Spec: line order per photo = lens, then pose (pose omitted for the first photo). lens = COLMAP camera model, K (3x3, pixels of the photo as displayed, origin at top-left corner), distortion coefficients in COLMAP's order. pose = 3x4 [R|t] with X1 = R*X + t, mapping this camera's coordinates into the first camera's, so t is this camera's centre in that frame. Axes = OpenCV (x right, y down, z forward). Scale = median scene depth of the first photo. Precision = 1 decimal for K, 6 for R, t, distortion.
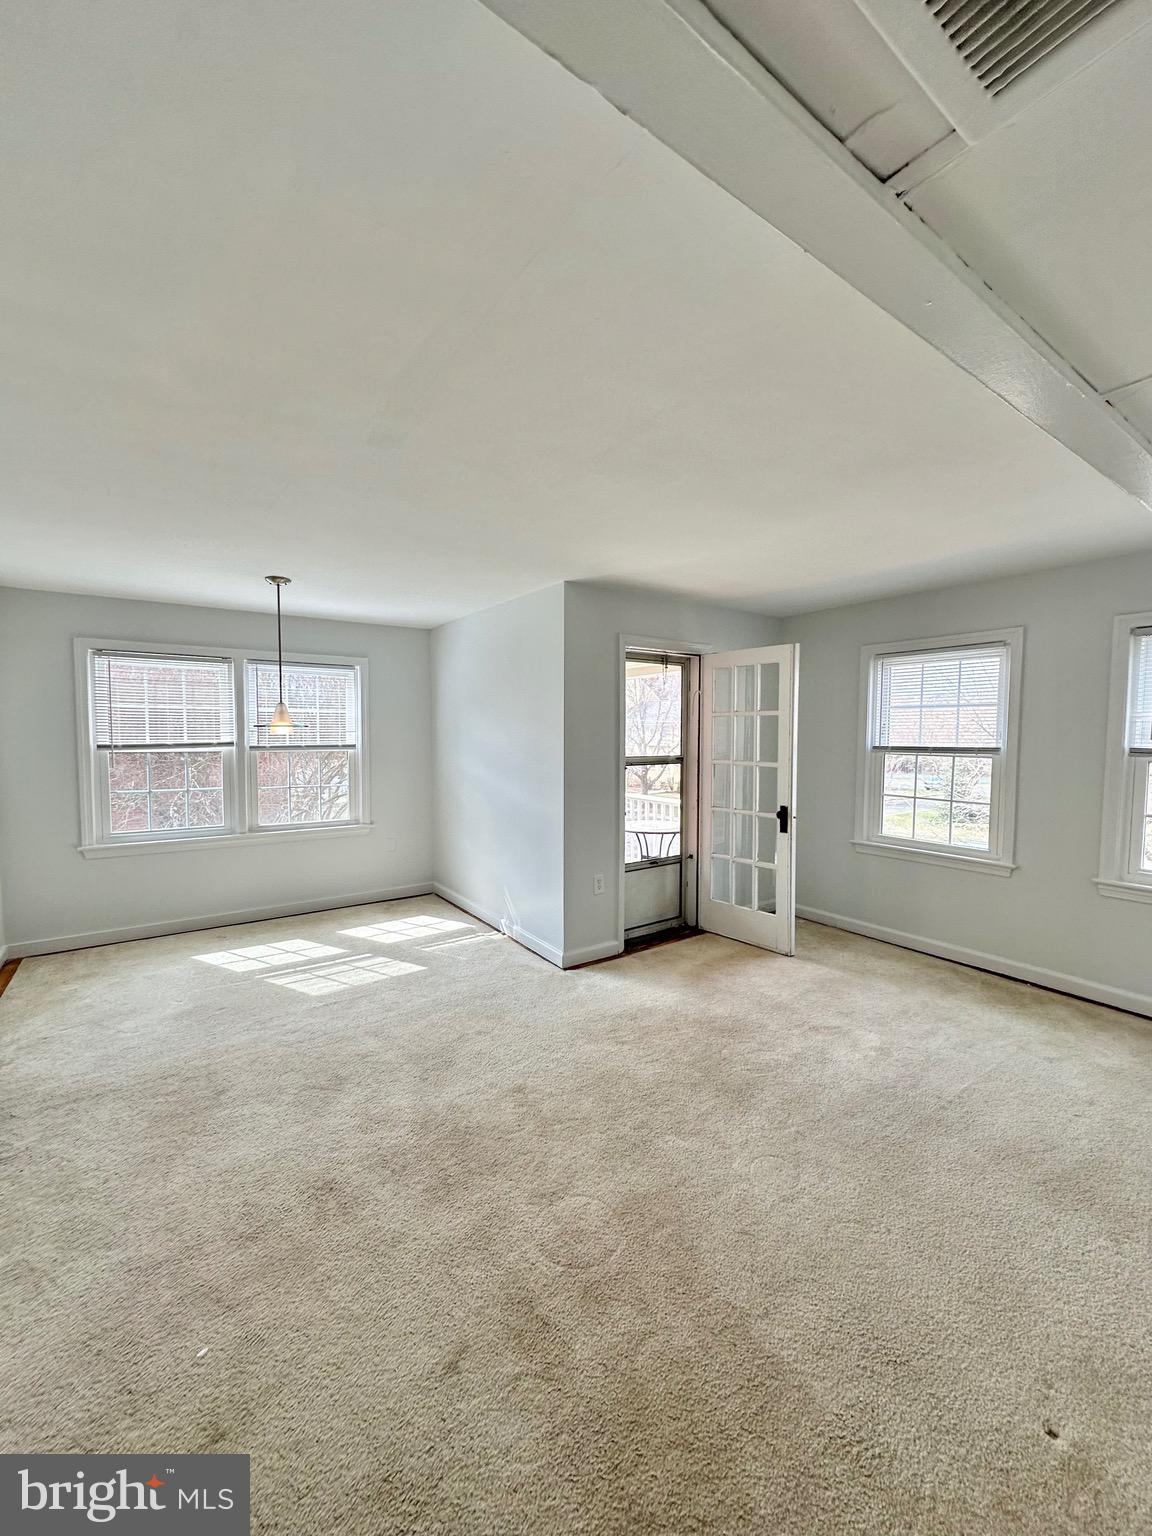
lens RADIAL K [[611.7, 0, 577.2], [0, 611.7, 765.9], [0, 0, 1]] dist [-0.002603, 0.000403]
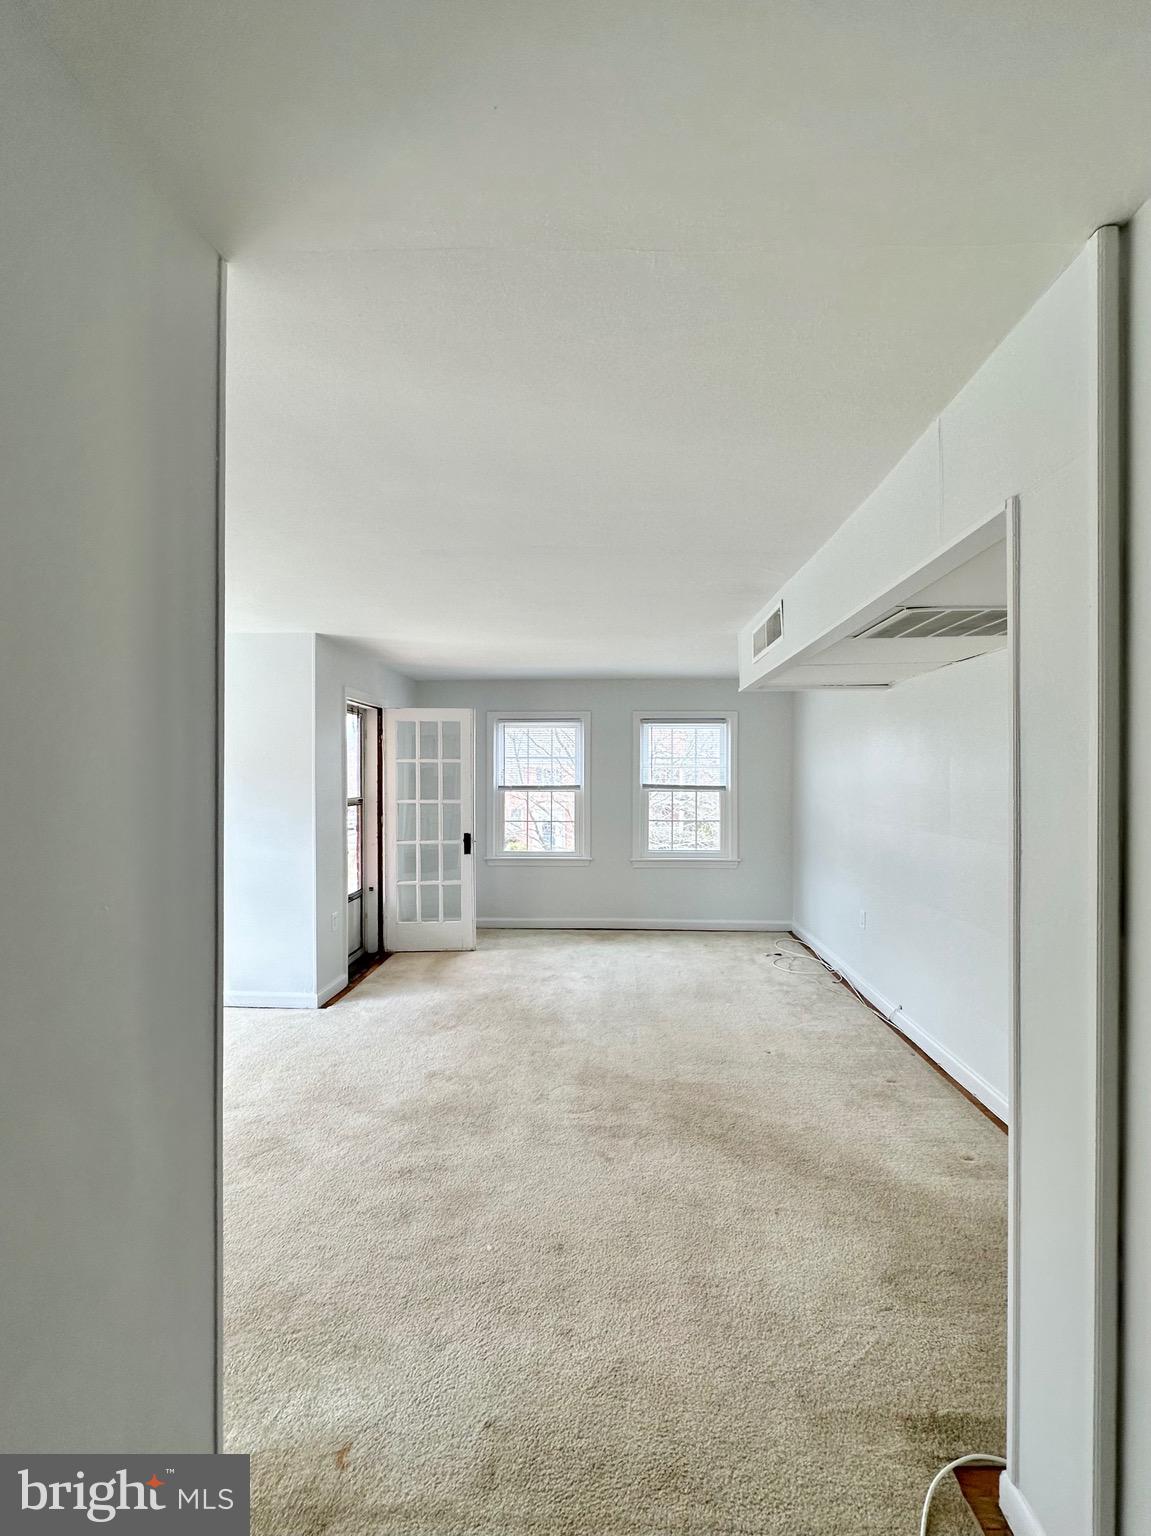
lens RADIAL K [[641.8, 0, 590.7], [0, 641.8, 775.3], [0, 0, 1]] dist [-0.000611, 0.000014]
pose [[0.604005, -0.004600, 0.796967, -0.582221], [0.046400, 0.998490, -0.029402, -0.004958], [-0.795629, 0.054738, 0.603306, -0.027576]]
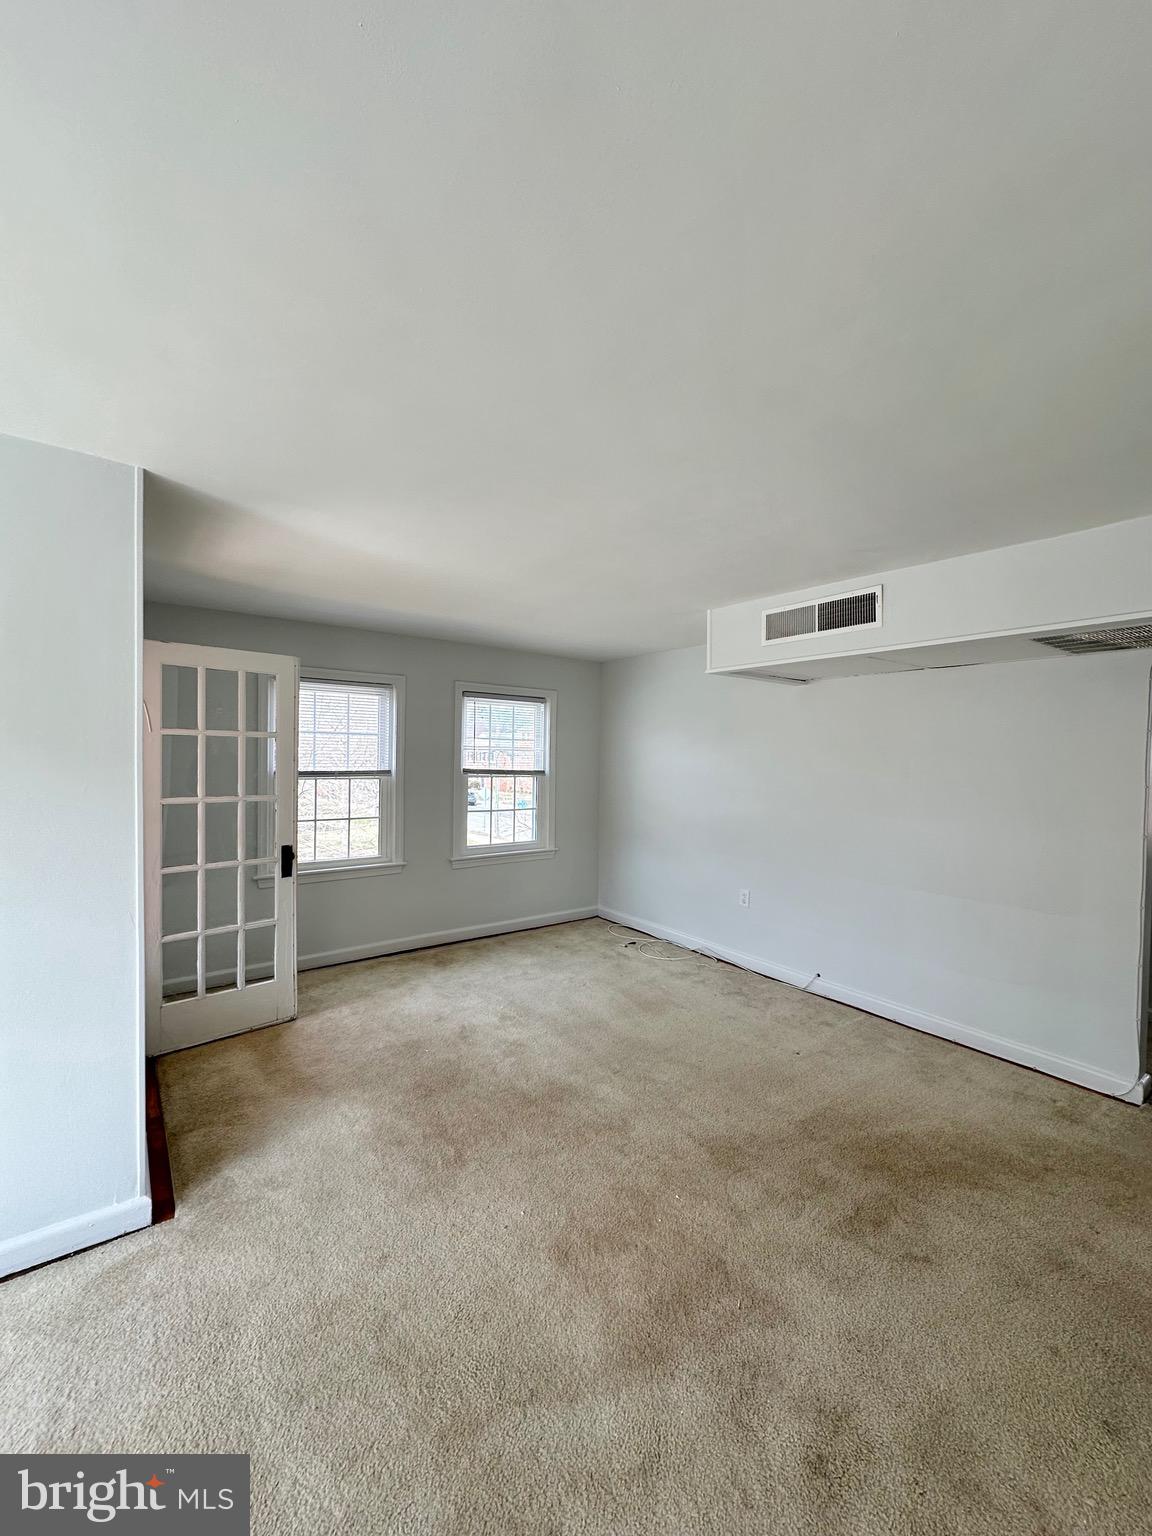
lens RADIAL K [[611.7, 0, 573.6], [0, 611.7, 768.1], [0, 0, 1]] dist [-0.002603, 0.000403]
pose [[-0.035753, -0.023772, 0.999078, -0.522572], [0.039775, 0.998891, 0.025190, -0.047765], [-0.998569, 0.040639, -0.034768, 0.630503]]
